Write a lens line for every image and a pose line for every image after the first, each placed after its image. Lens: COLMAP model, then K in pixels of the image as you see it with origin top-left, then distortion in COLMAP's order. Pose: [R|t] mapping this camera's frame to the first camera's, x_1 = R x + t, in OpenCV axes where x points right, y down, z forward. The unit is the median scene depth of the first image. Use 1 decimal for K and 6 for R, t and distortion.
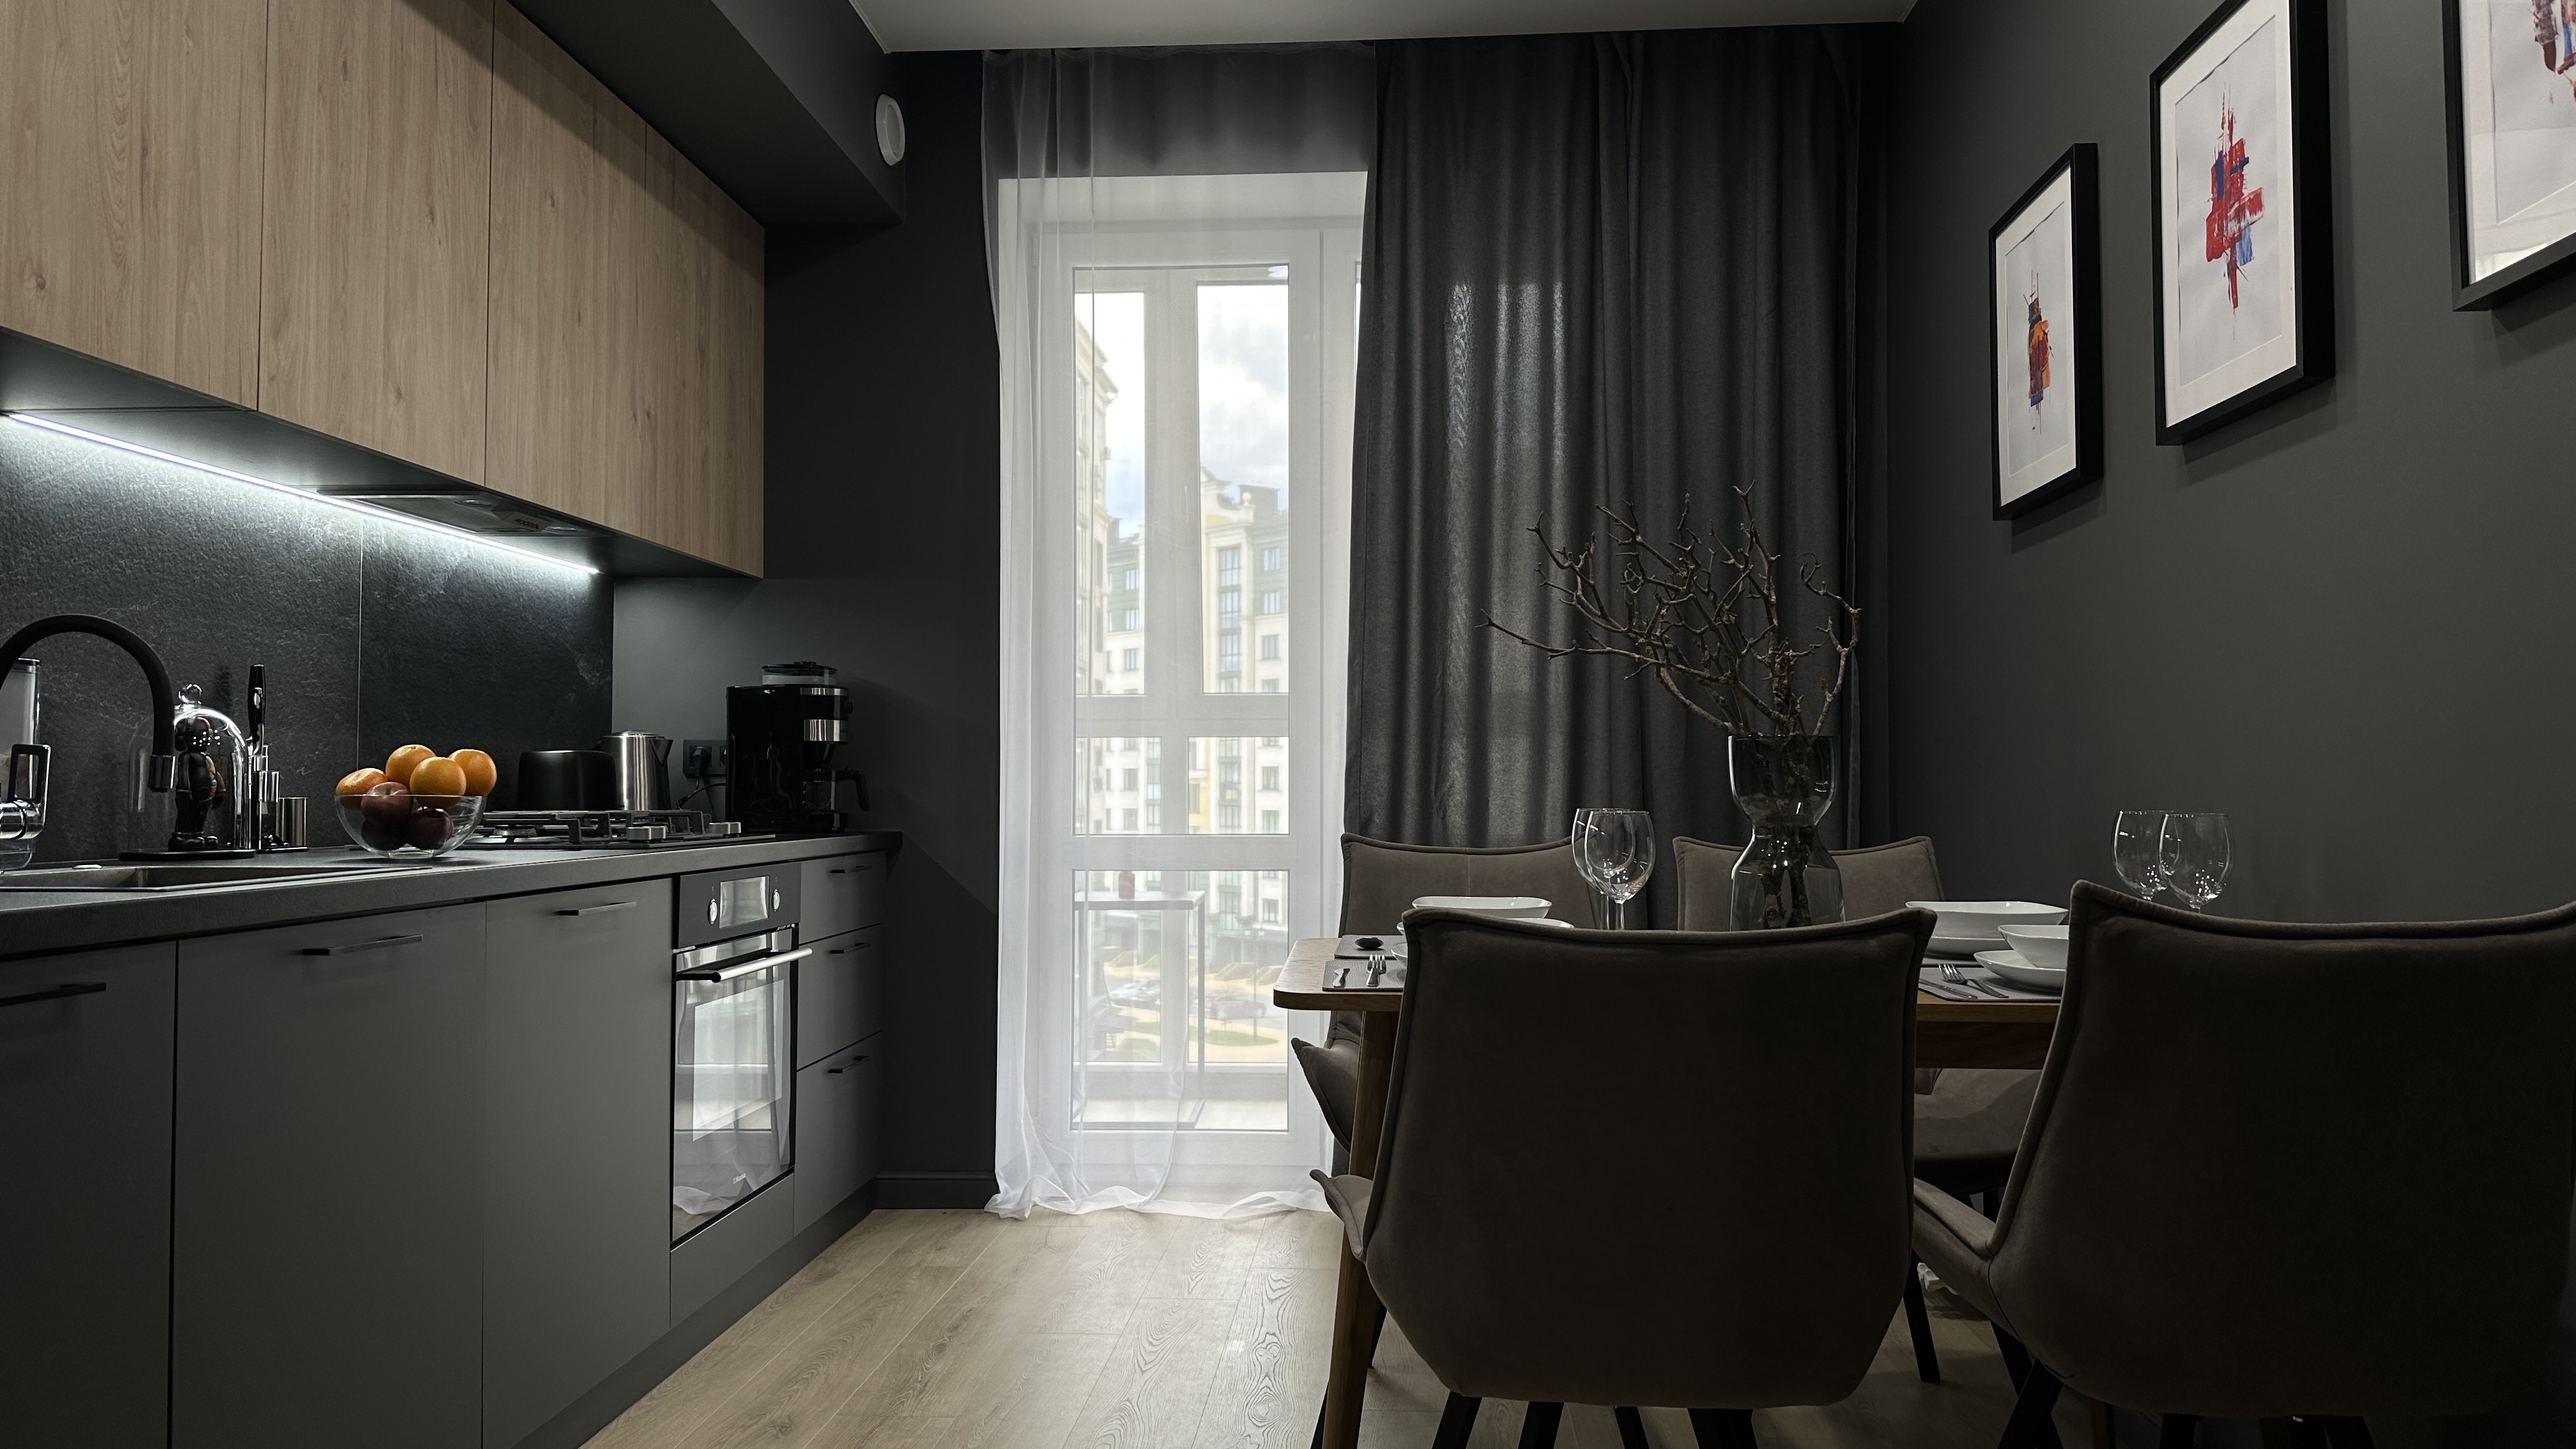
lens RADIAL K [[1806.8, 0, 1294.8], [0, 1806.8, 731.5], [0, 0, 1]] dist [0.103337, -0.135466]
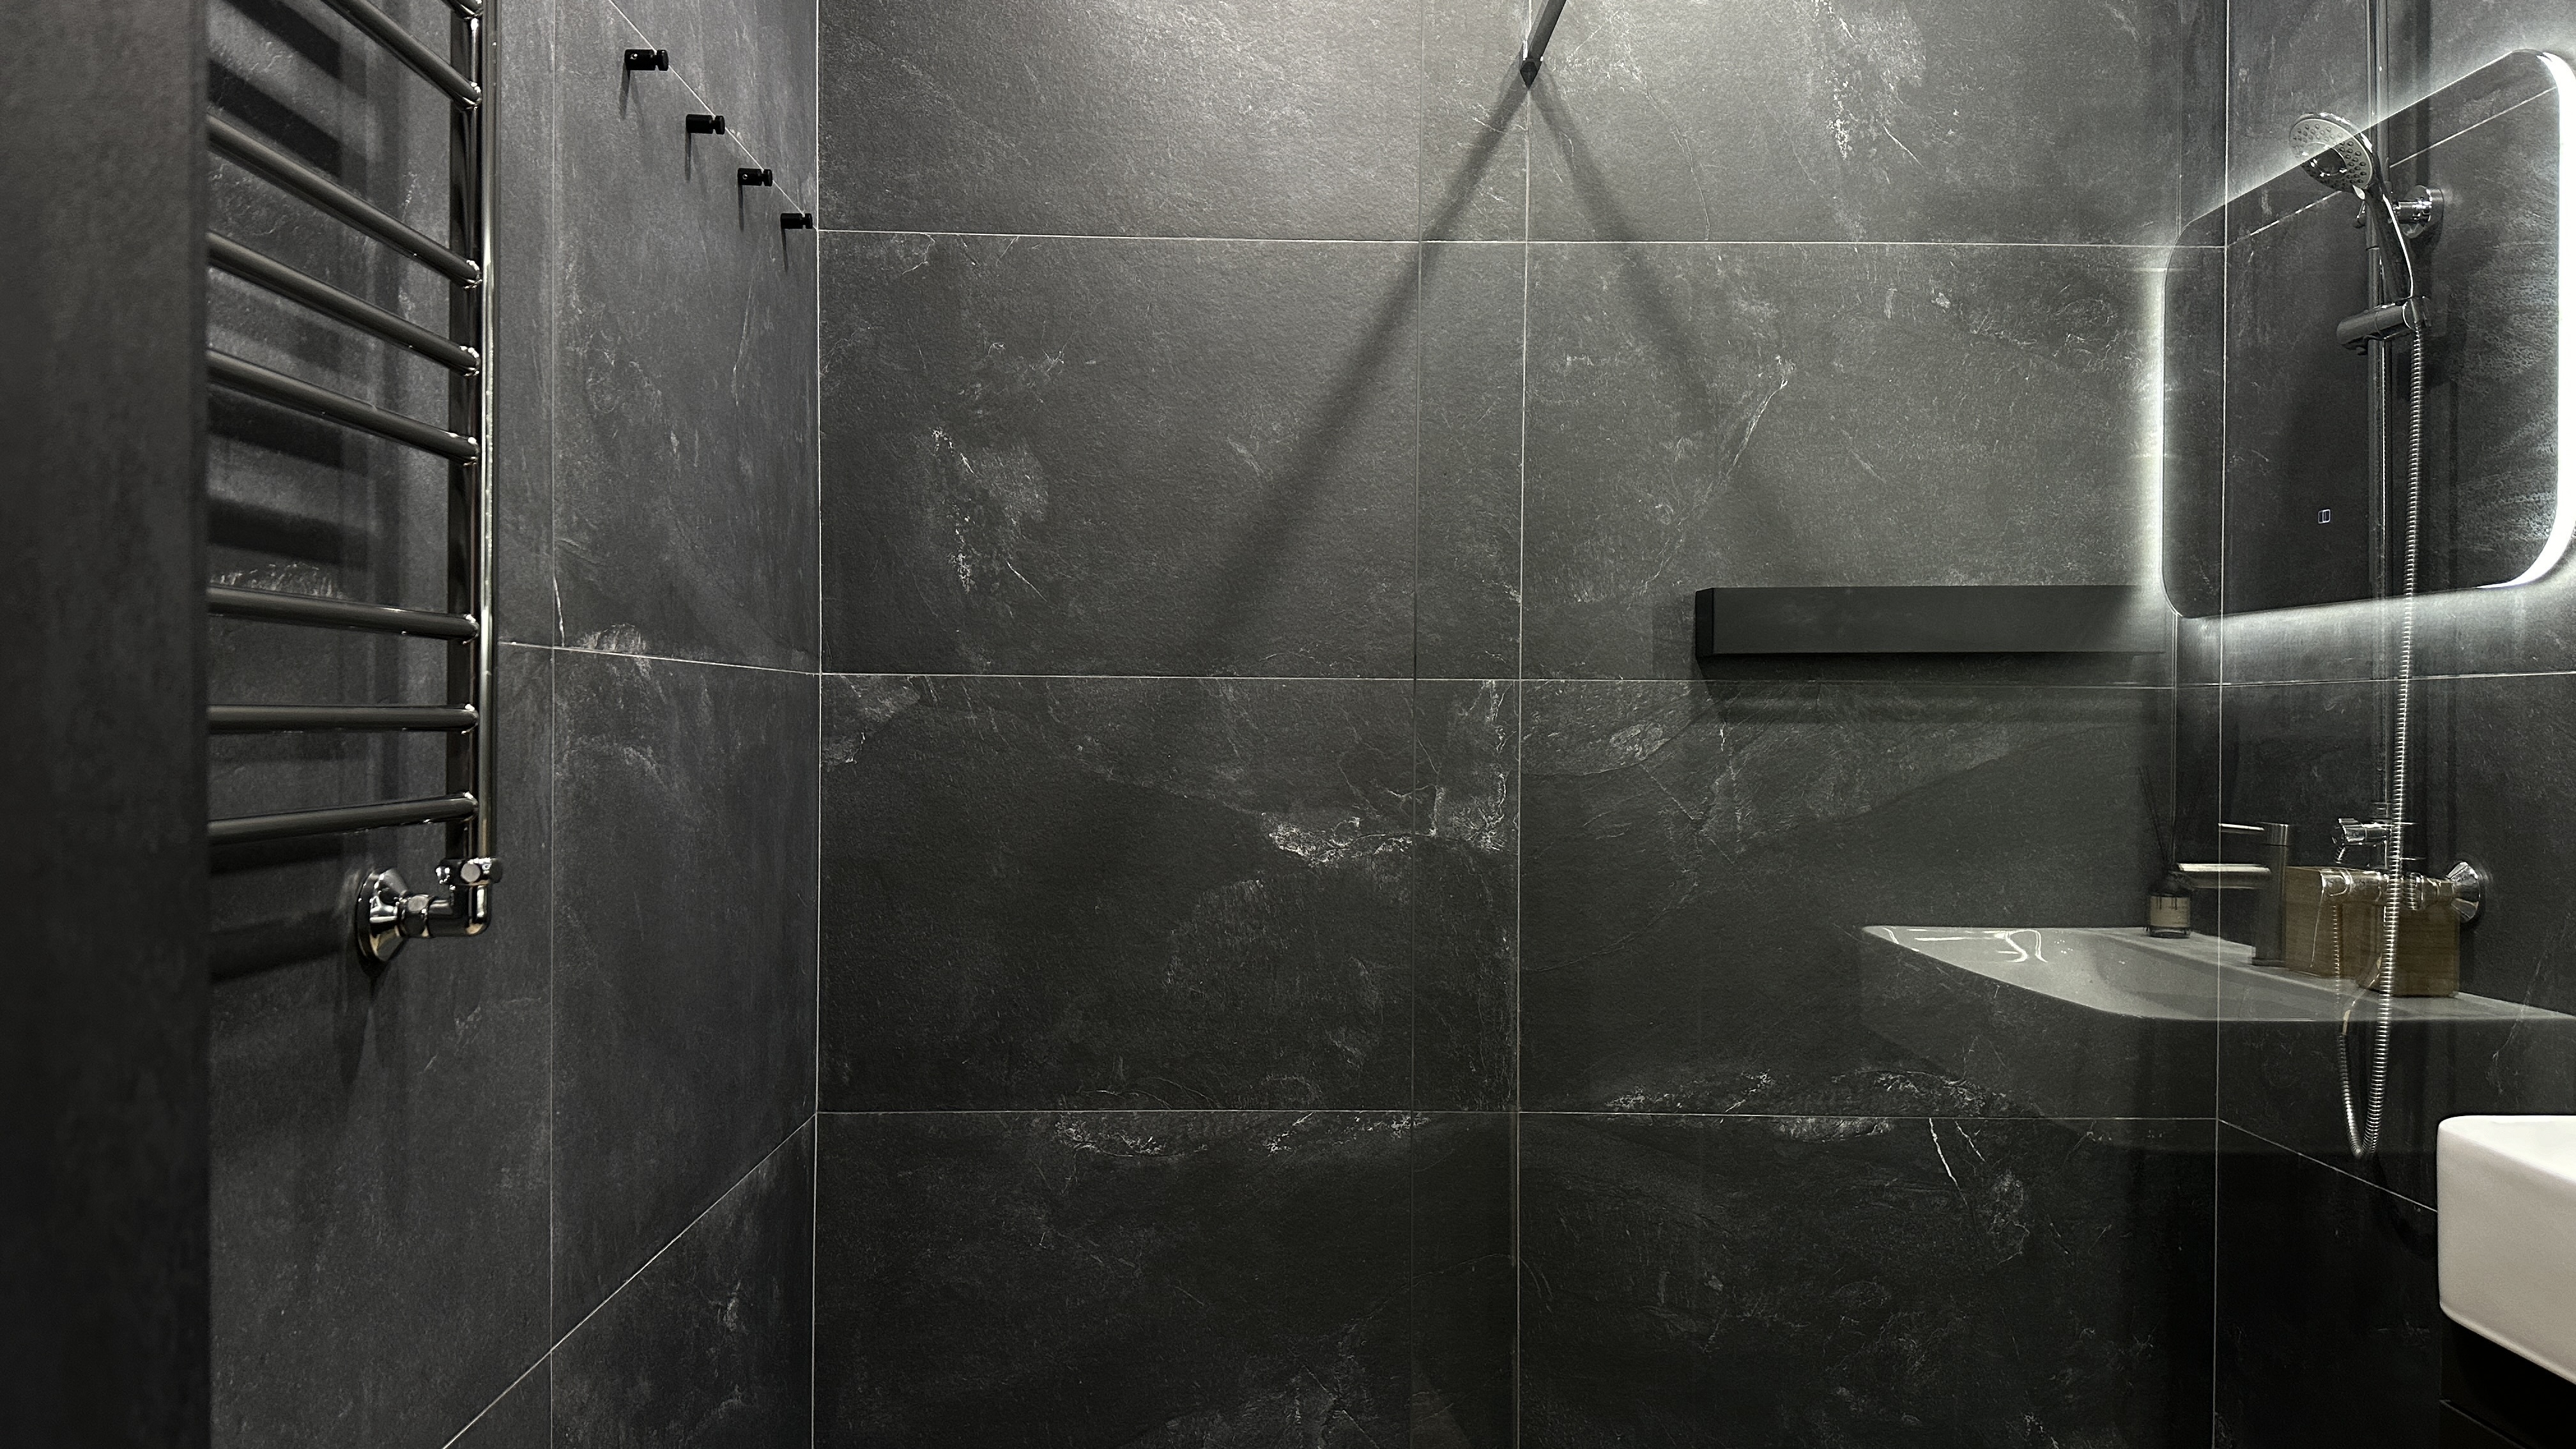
lens RADIAL K [[1806.8, 0, 1297.6], [0, 1806.8, 733.9], [0, 0, 1]] dist [0.103337, -0.135466]
pose [[0.079566, 0.012743, -0.996748, 0.266874], [0.031393, 0.999390, 0.015283, -0.096970], [0.996335, -0.032507, 0.079117, 1.178631]]
